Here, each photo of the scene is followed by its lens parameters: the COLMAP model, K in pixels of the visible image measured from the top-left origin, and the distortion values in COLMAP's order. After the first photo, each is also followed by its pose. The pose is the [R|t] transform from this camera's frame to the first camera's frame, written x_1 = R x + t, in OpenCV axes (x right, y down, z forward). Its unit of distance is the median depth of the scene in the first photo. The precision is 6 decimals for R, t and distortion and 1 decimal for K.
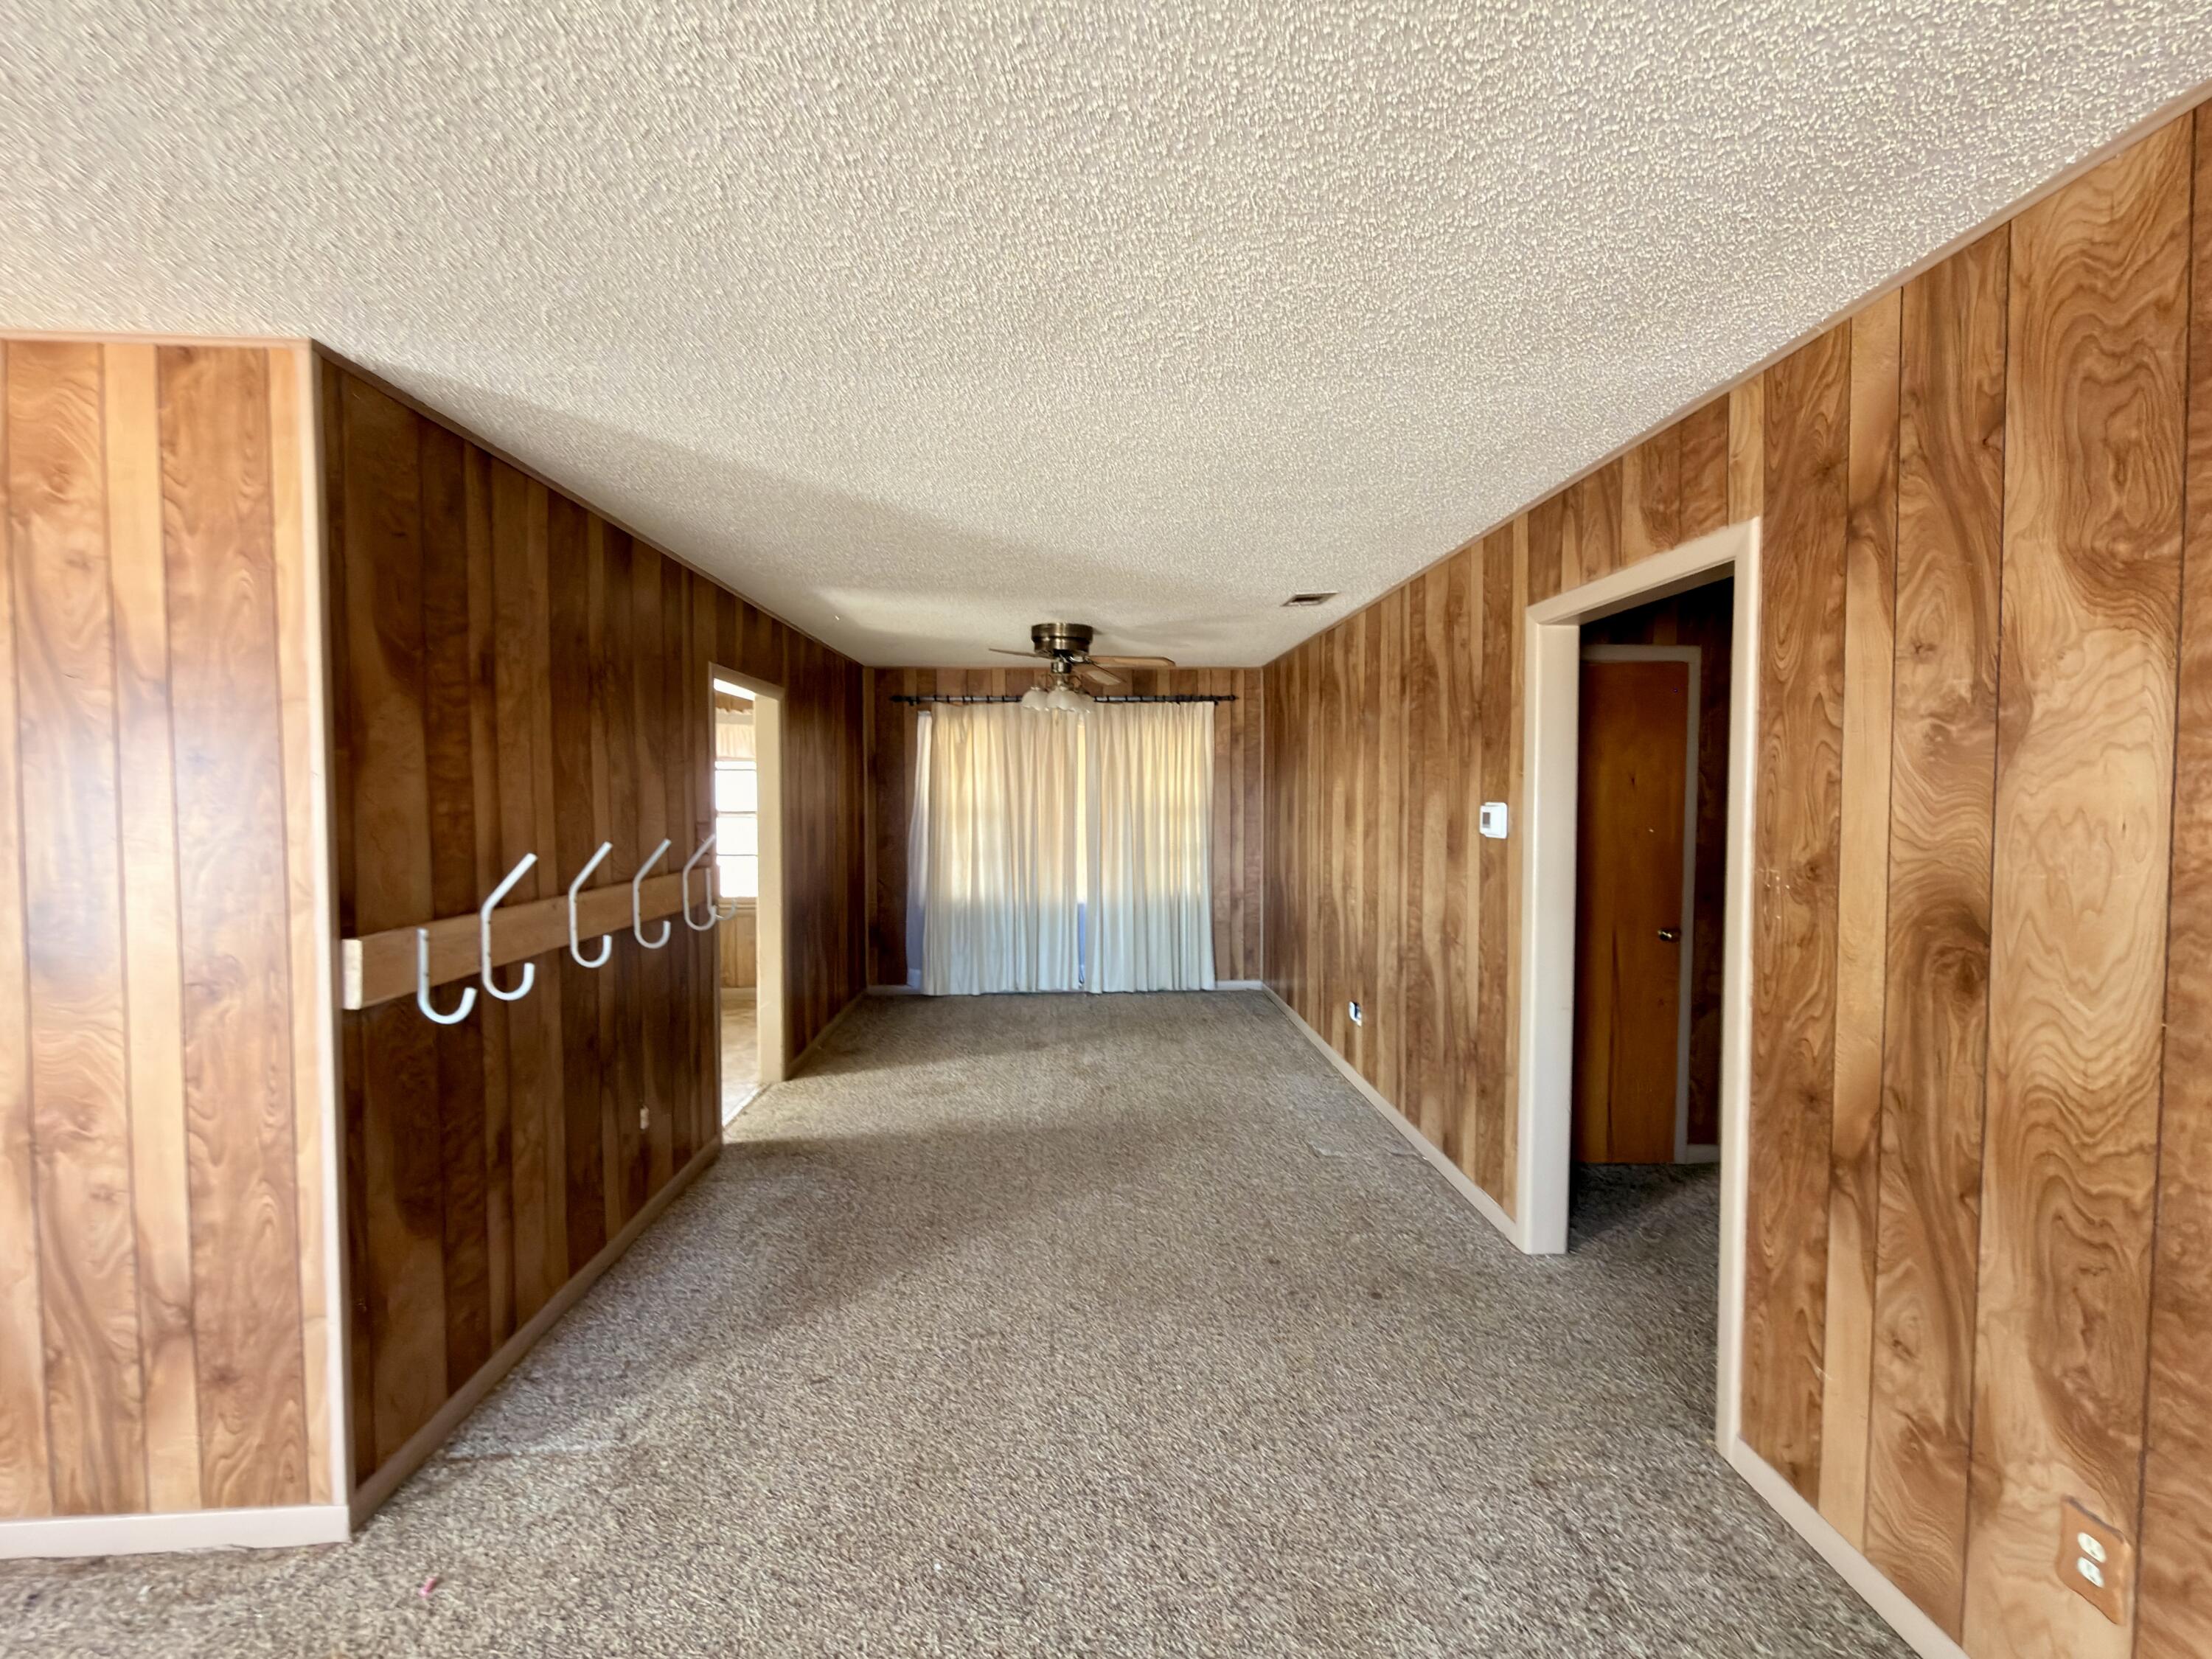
lens RADIAL K [[872.6, 0, 1106.0], [0, 872.6, 829.5], [0, 0, 1]] dist [-0.000820, 0.000529]
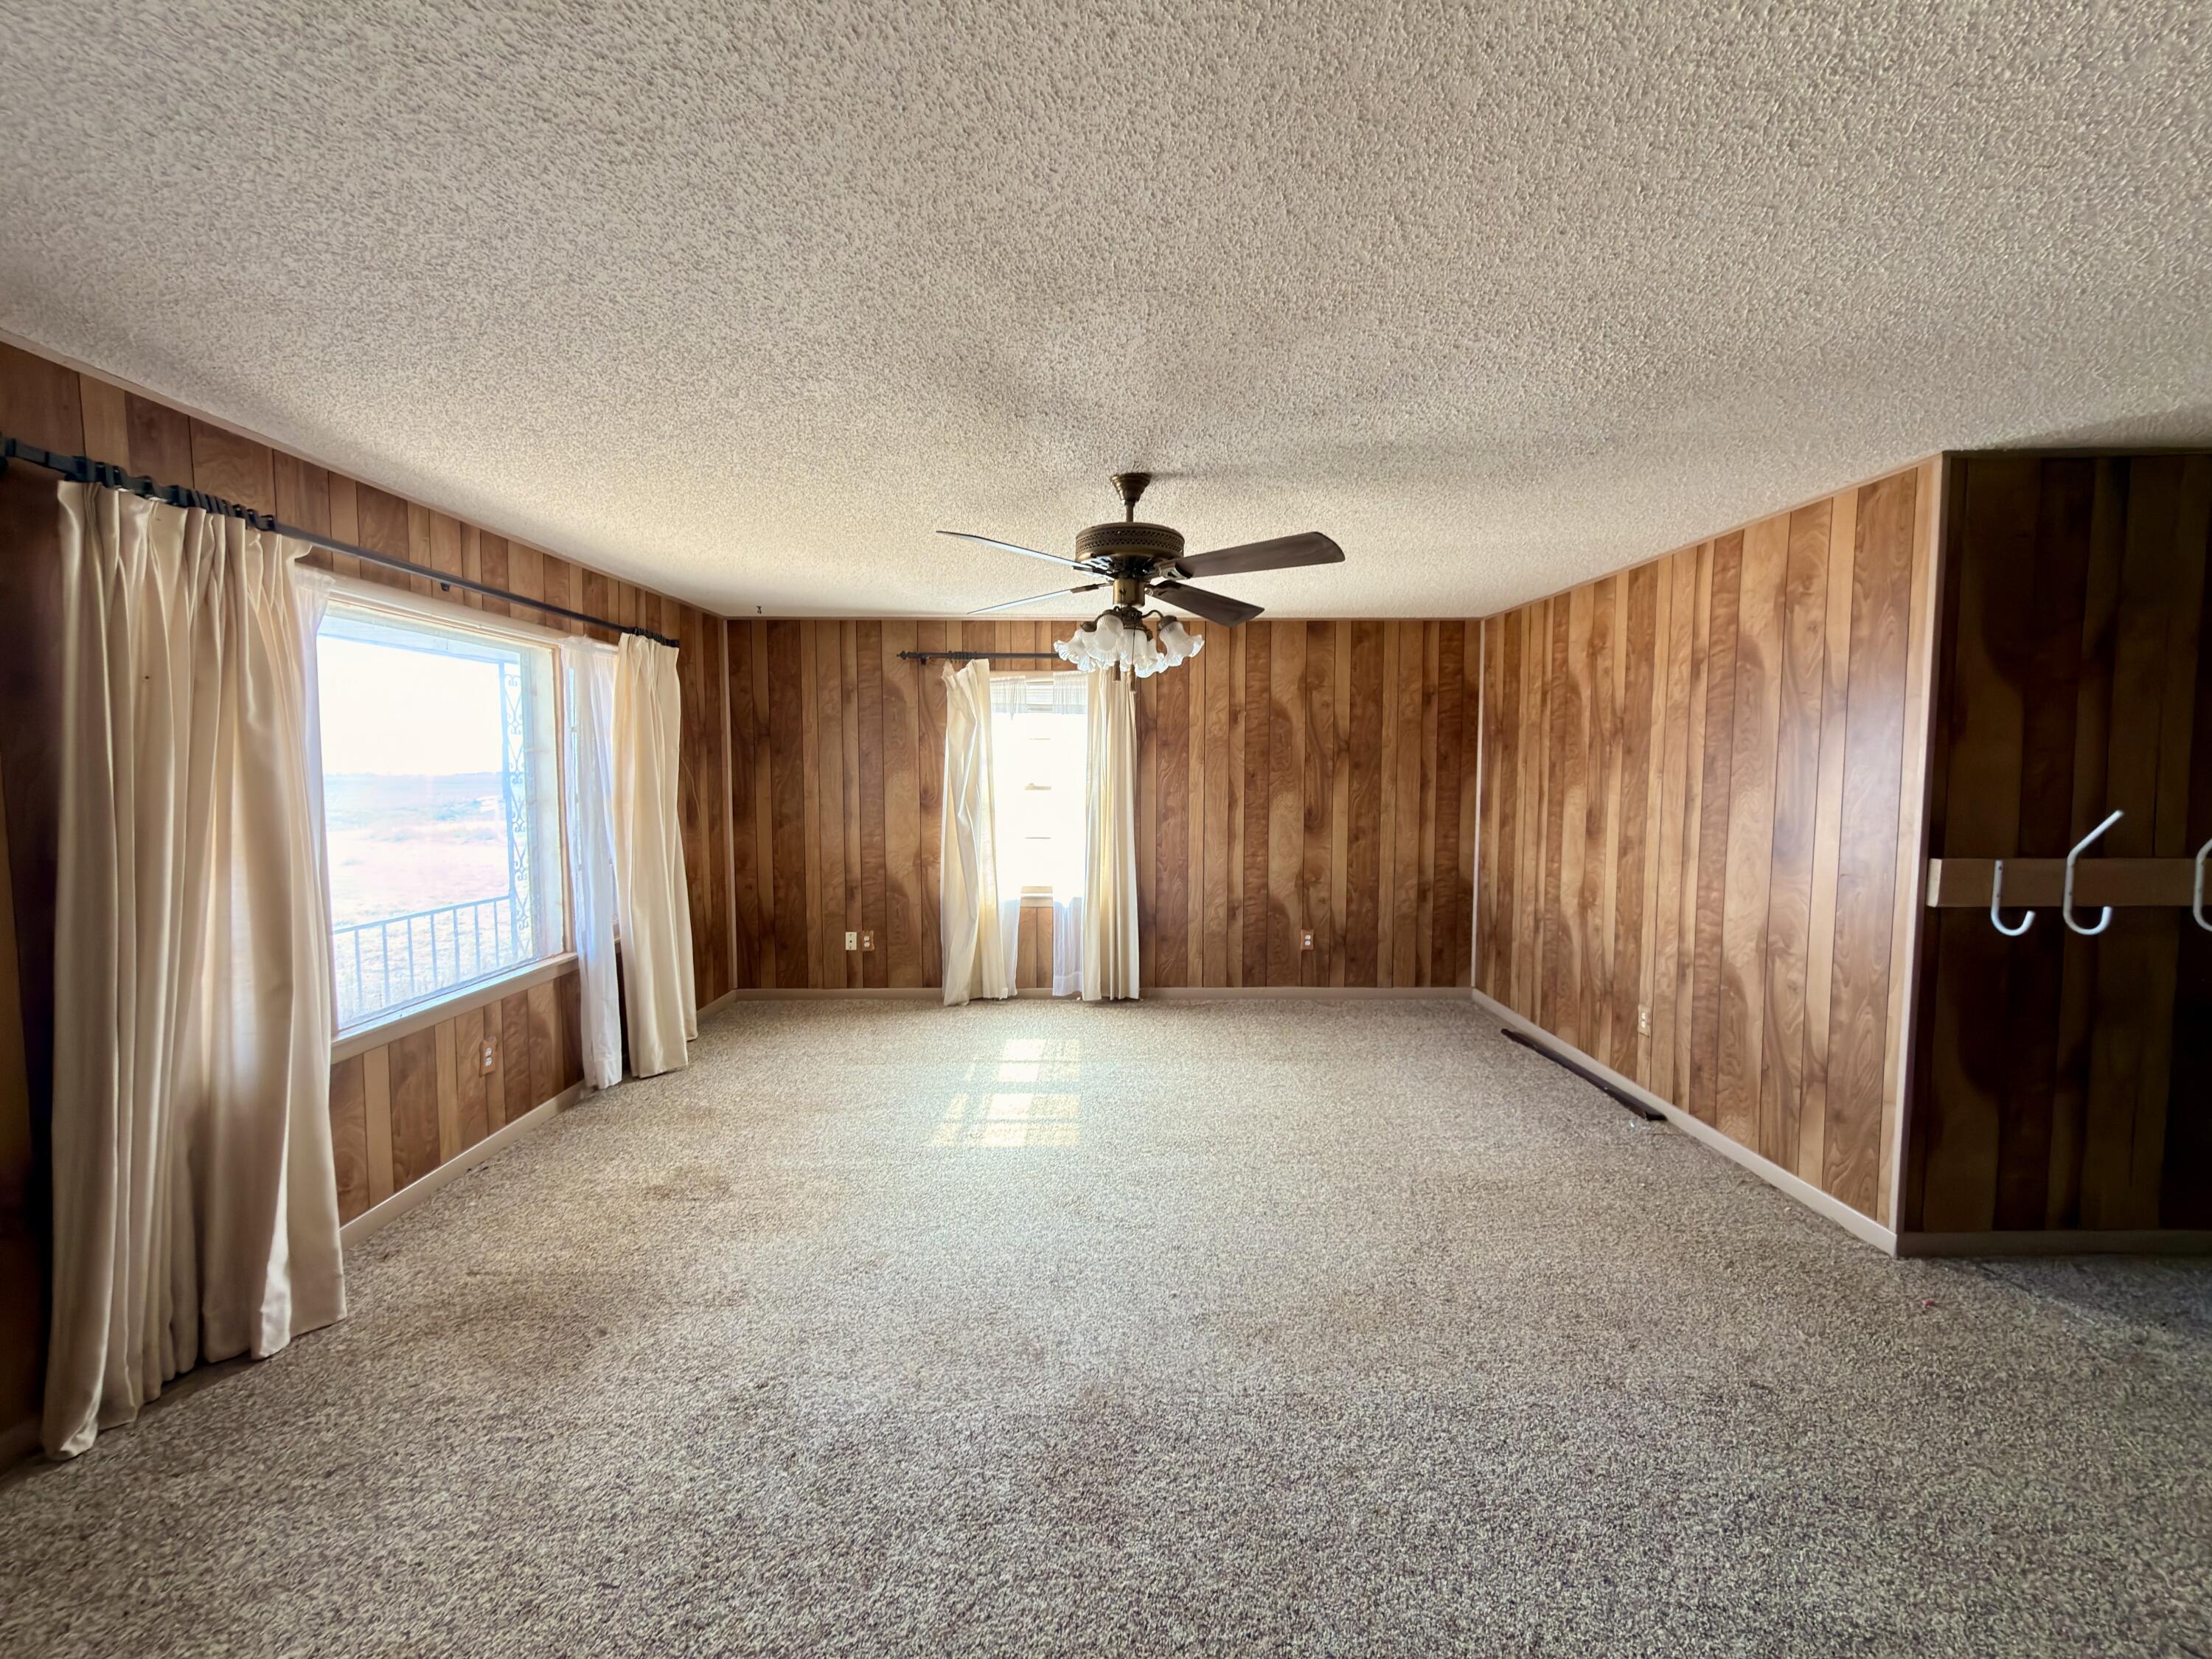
lens RADIAL K [[872.6, 0, 1106.0], [0, 872.6, 829.5], [0, 0, 1]] dist [-0.000820, 0.000529]
pose [[-0.045512, 0.074067, -0.996214, 0.640624], [-0.030219, 0.996689, 0.075483, 0.009501], [0.998507, 0.033540, -0.043123, -0.318242]]
